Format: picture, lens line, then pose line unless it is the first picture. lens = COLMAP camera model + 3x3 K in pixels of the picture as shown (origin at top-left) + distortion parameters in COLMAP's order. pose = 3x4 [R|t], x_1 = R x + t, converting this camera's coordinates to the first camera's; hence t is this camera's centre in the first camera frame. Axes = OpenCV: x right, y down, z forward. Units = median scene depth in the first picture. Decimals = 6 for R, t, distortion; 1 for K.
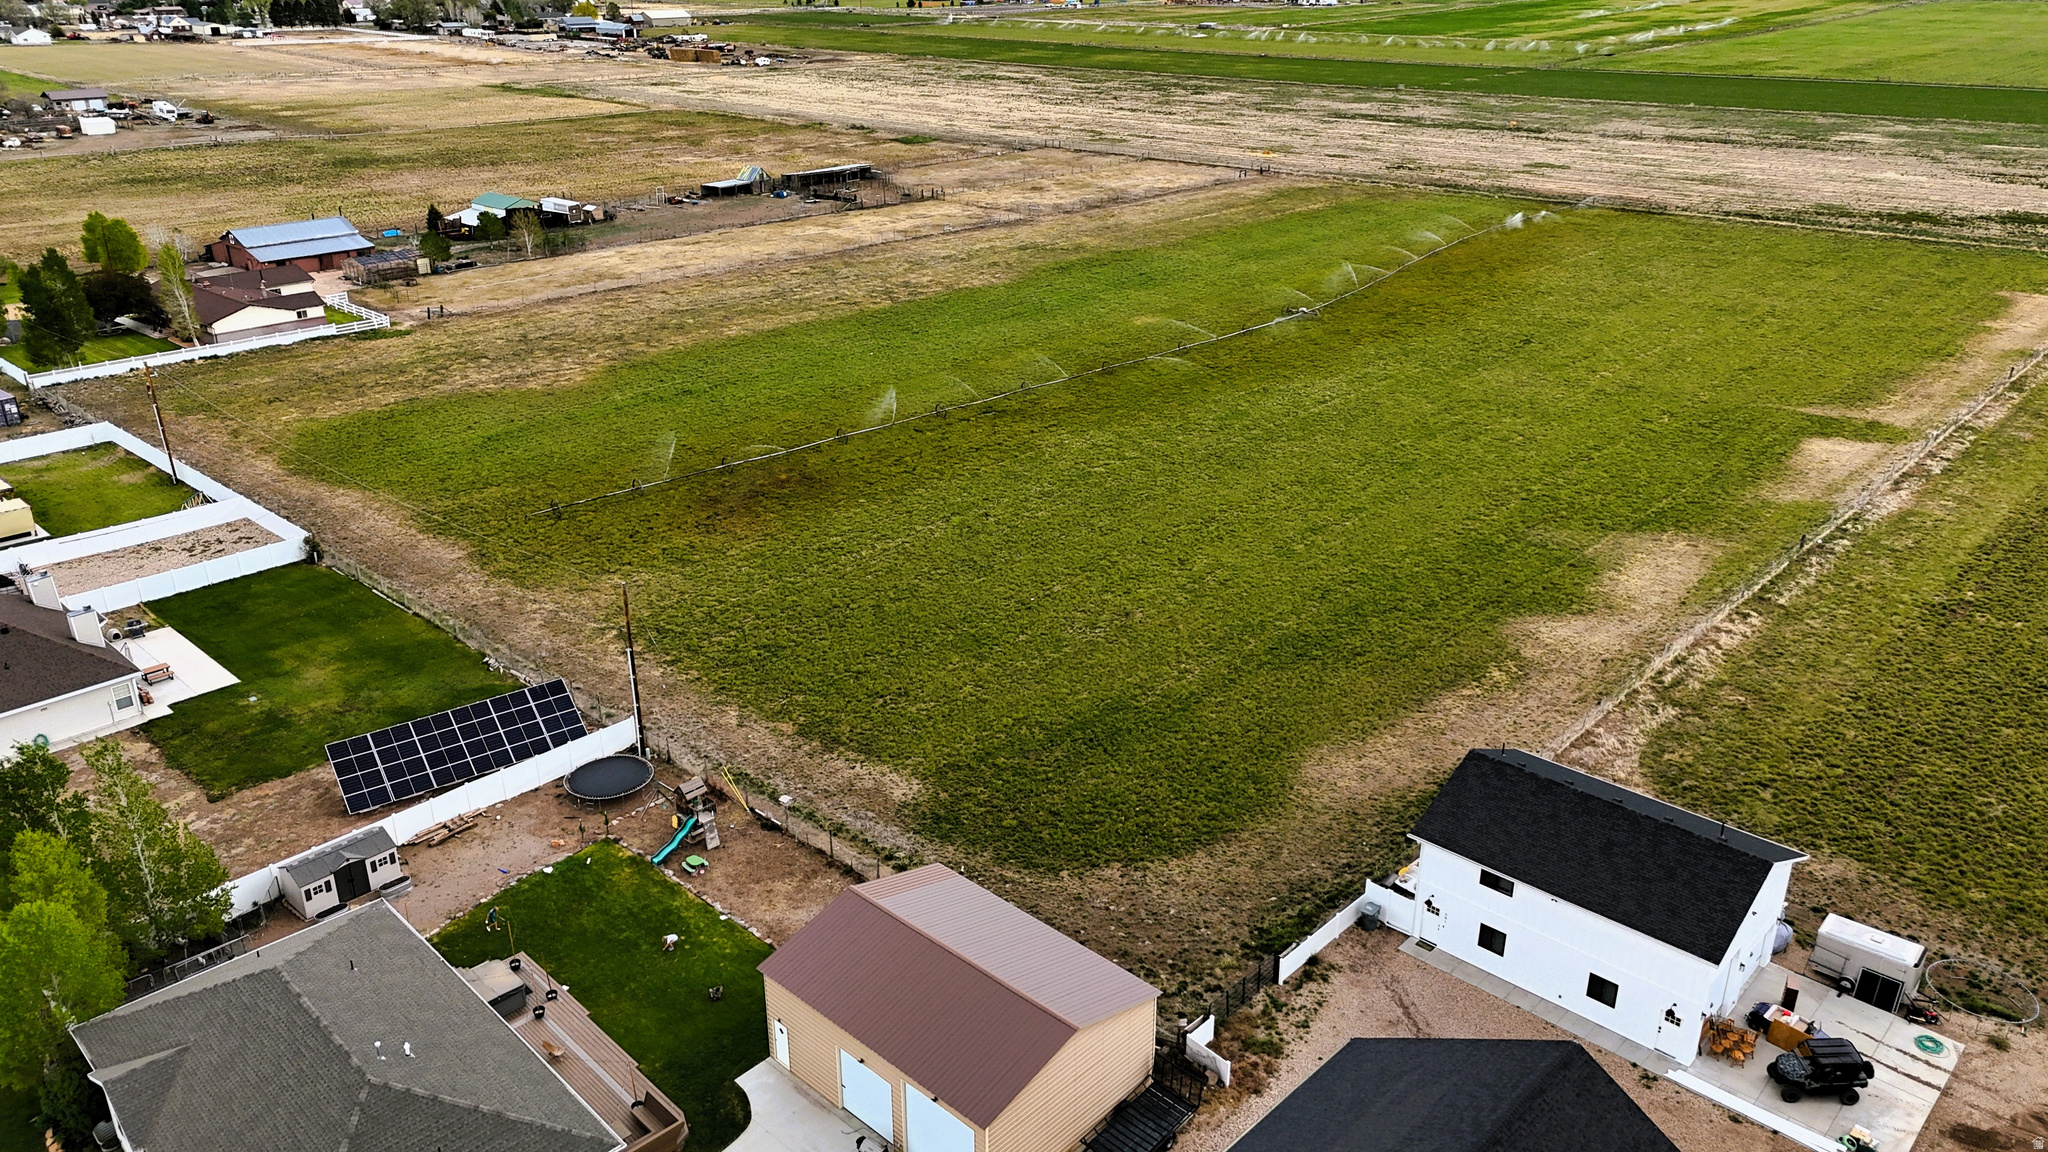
lens RADIAL K [[1507.0, 0, 1024.0], [0, 1507.0, 576.0], [0, 0, 1]] dist [0.077758, -0.068557]
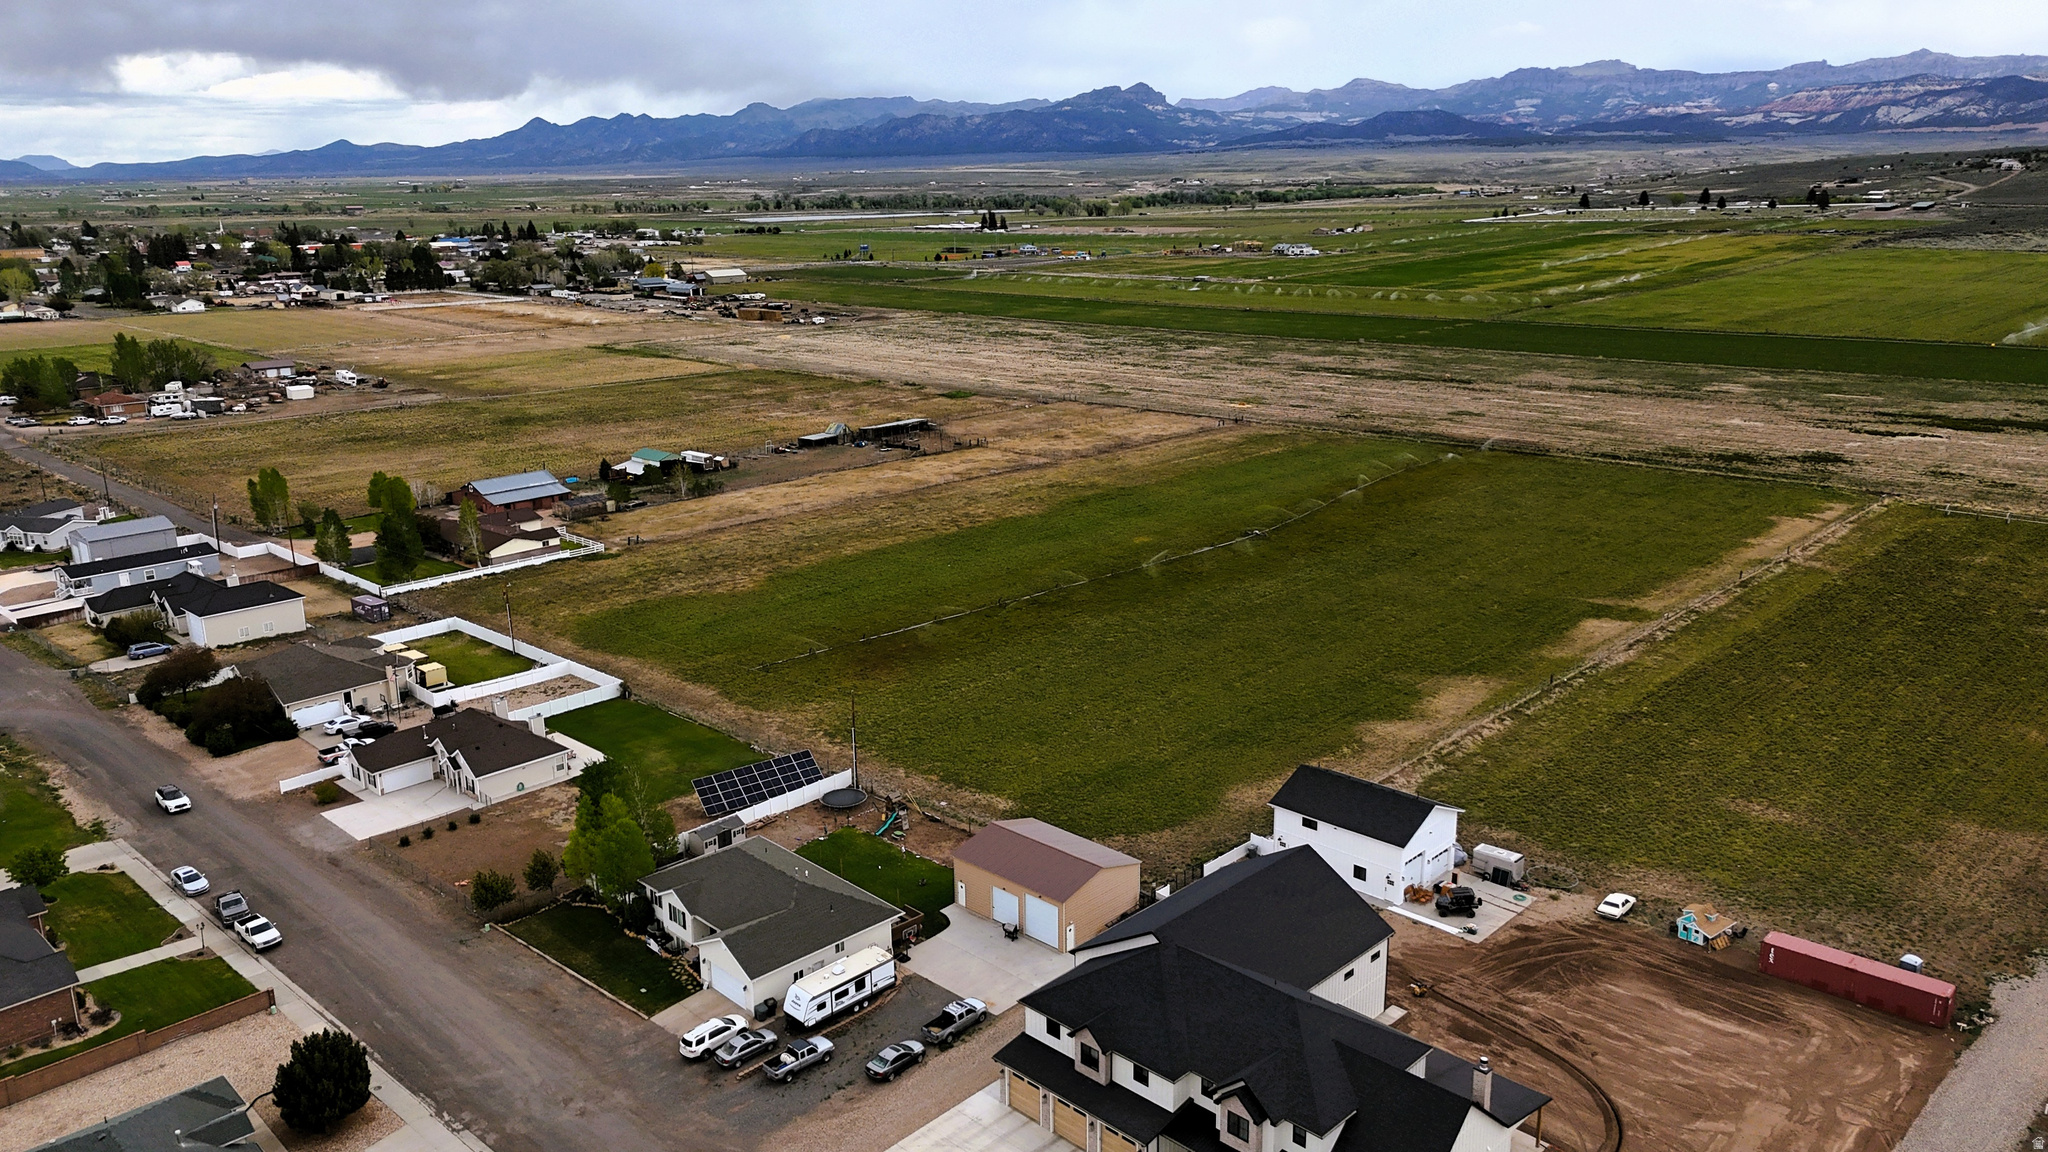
lens RADIAL K [[1507.0, 0, 1024.0], [0, 1507.0, 576.0], [0, 0, 1]] dist [0.077758, -0.068557]
pose [[0.999929, -0.008411, -0.008414, -0.017379], [0.007173, 0.990458, -0.137630, 0.053525], [0.009491, 0.137560, 0.990448, -0.371411]]
